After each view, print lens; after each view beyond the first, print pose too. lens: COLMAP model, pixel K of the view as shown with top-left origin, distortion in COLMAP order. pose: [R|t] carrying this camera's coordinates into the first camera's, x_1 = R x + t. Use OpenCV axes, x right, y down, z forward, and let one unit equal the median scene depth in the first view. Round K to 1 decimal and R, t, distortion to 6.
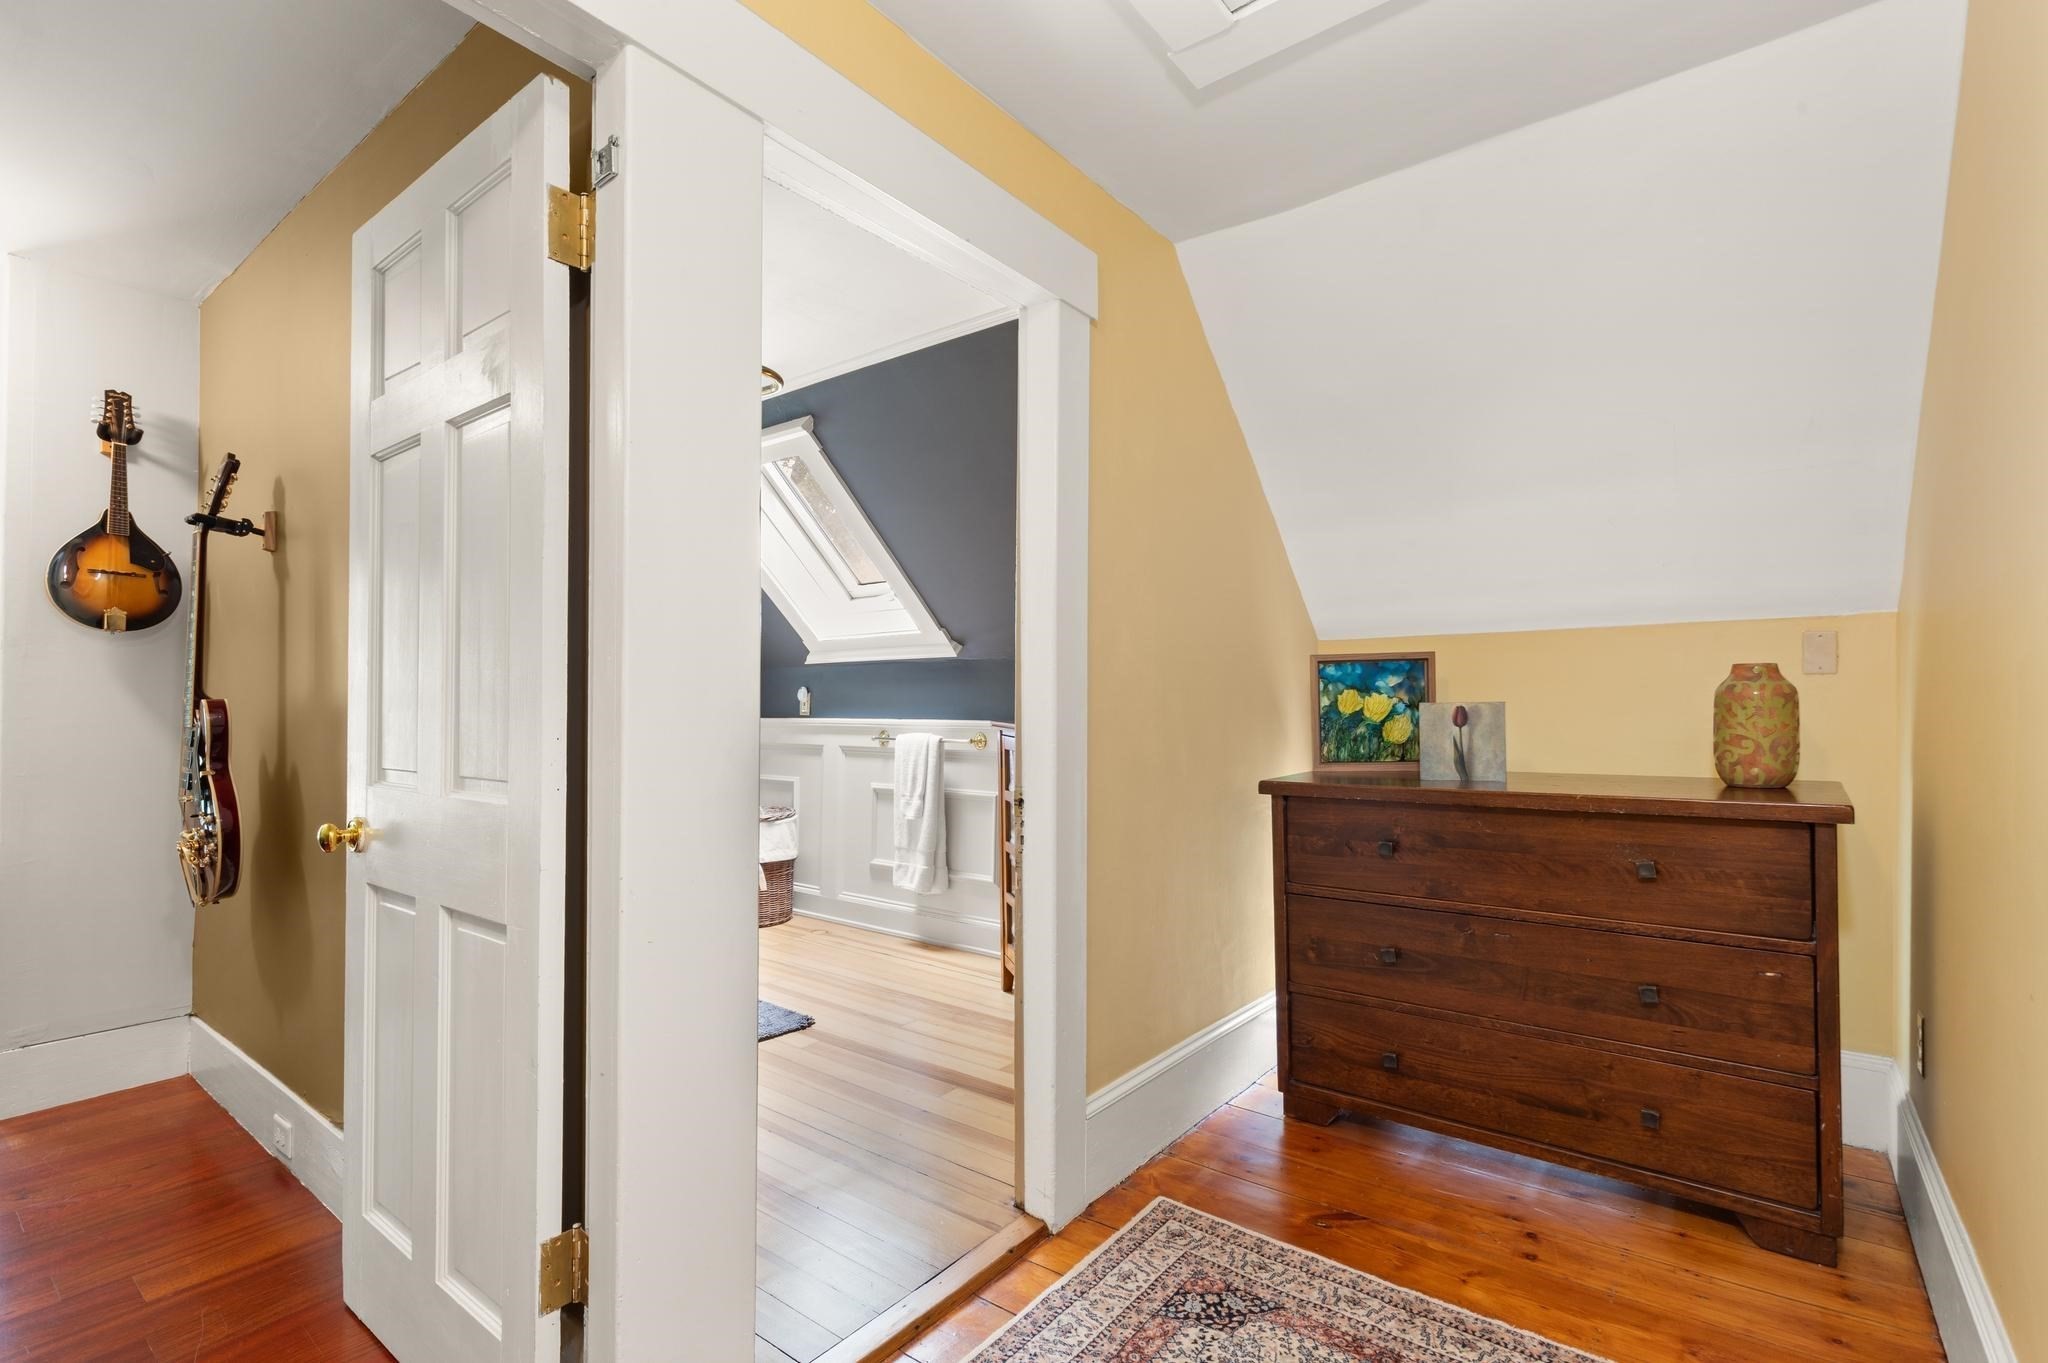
lens RADIAL K [[940.1, 0, 1027.4], [0, 940.1, 683.9], [0, 0, 1]] dist [0.007472, -0.000830]
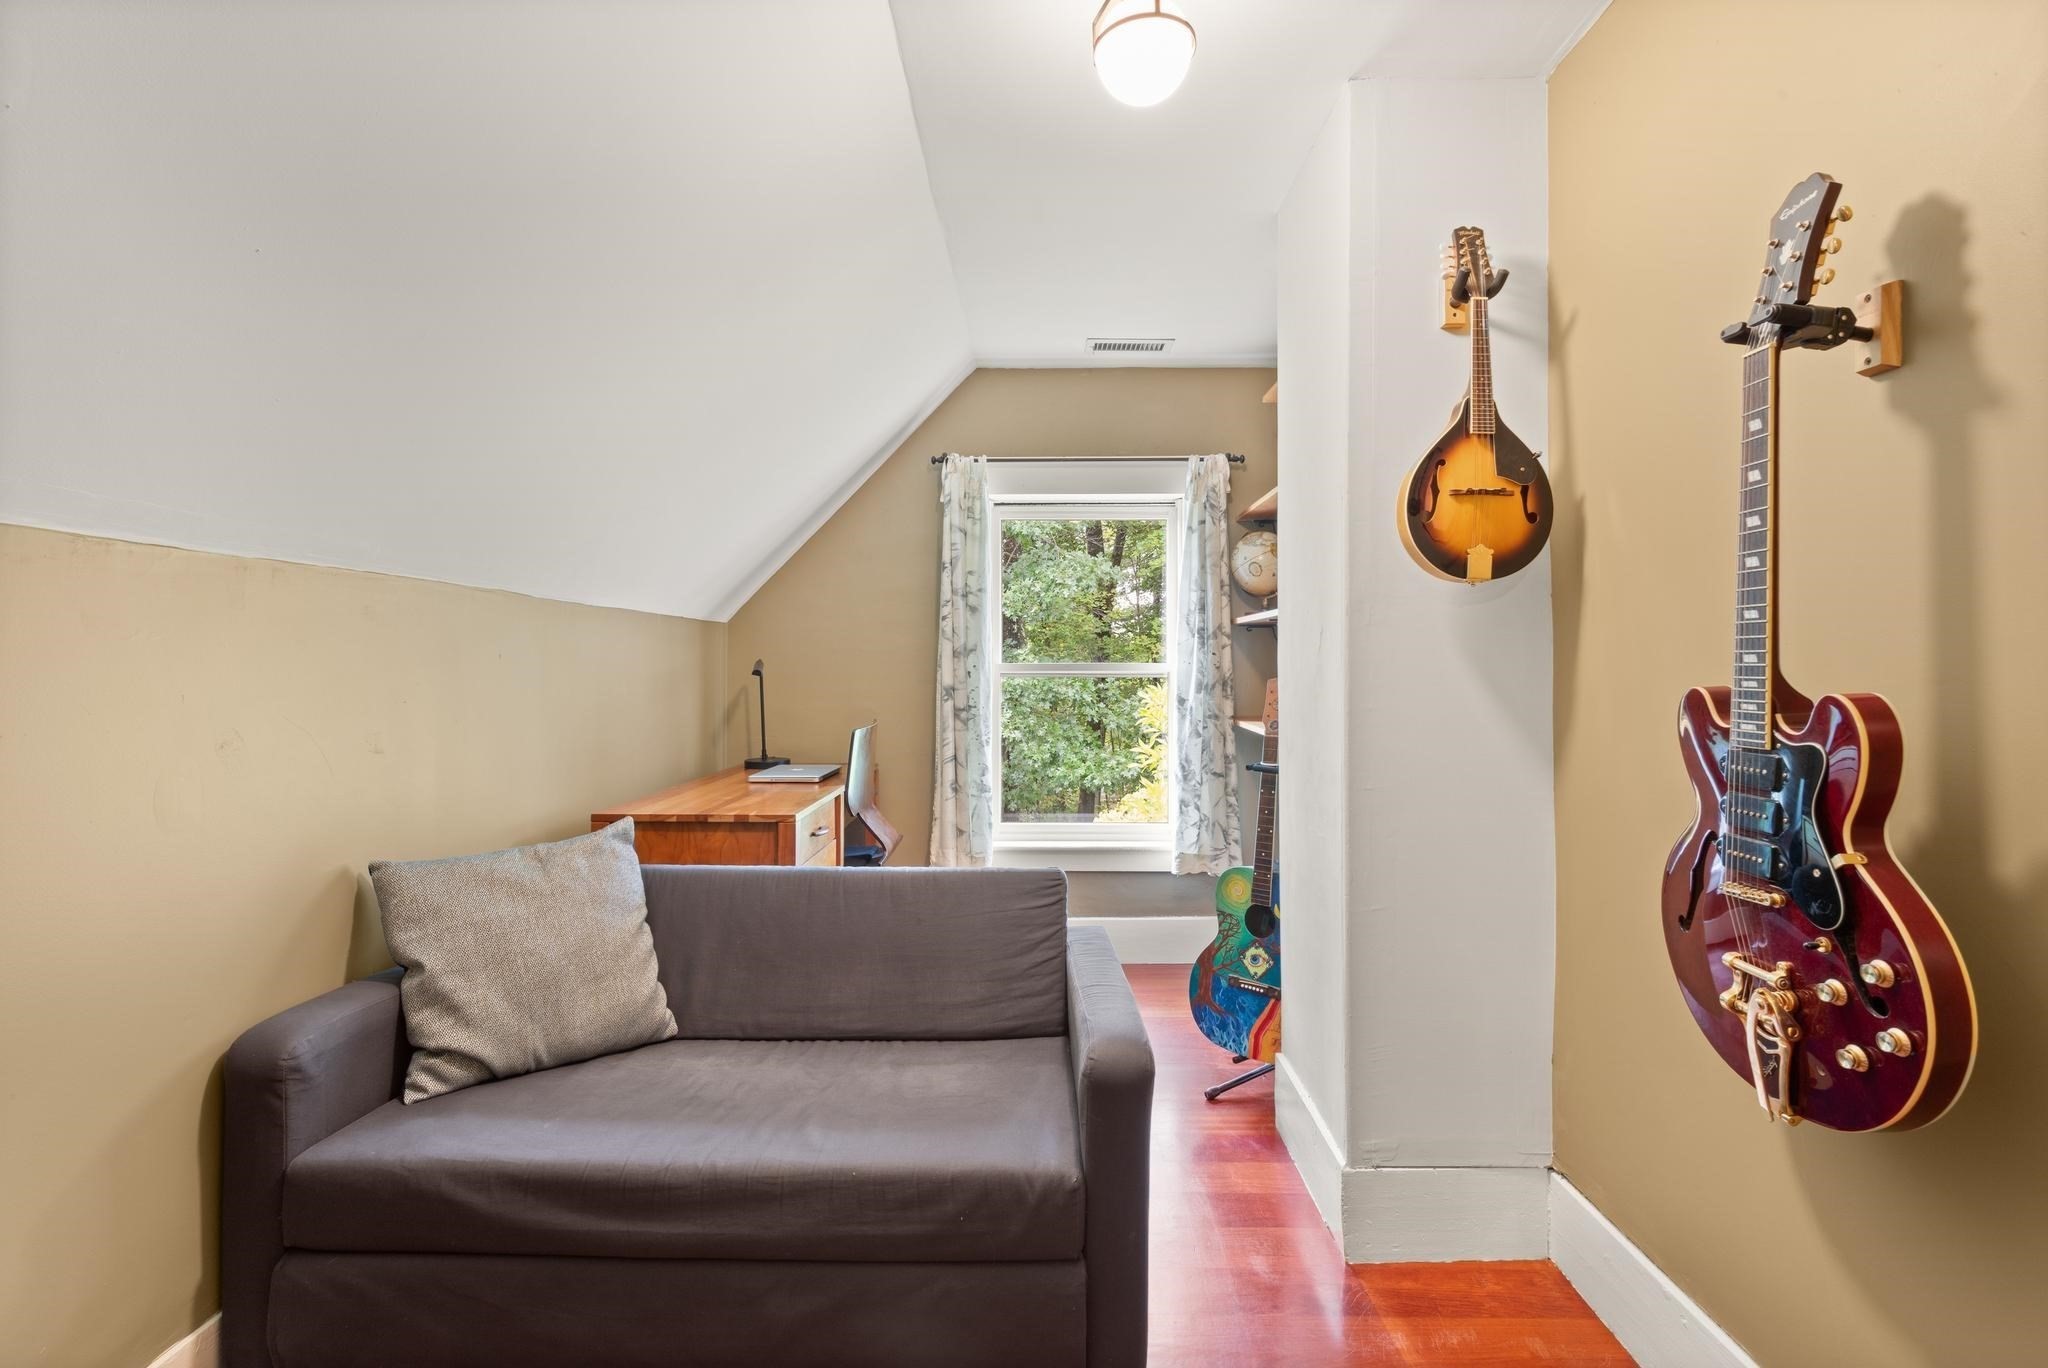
lens RADIAL K [[940.1, 0, 1027.4], [0, 940.1, 686.4], [0, 0, 1]] dist [0.007472, -0.000830]
pose [[0.596236, 0.018454, -0.802597, -0.618441], [0.003719, 0.999662, 0.025748, -0.000066], [0.802801, -0.018337, 0.595965, 0.349526]]
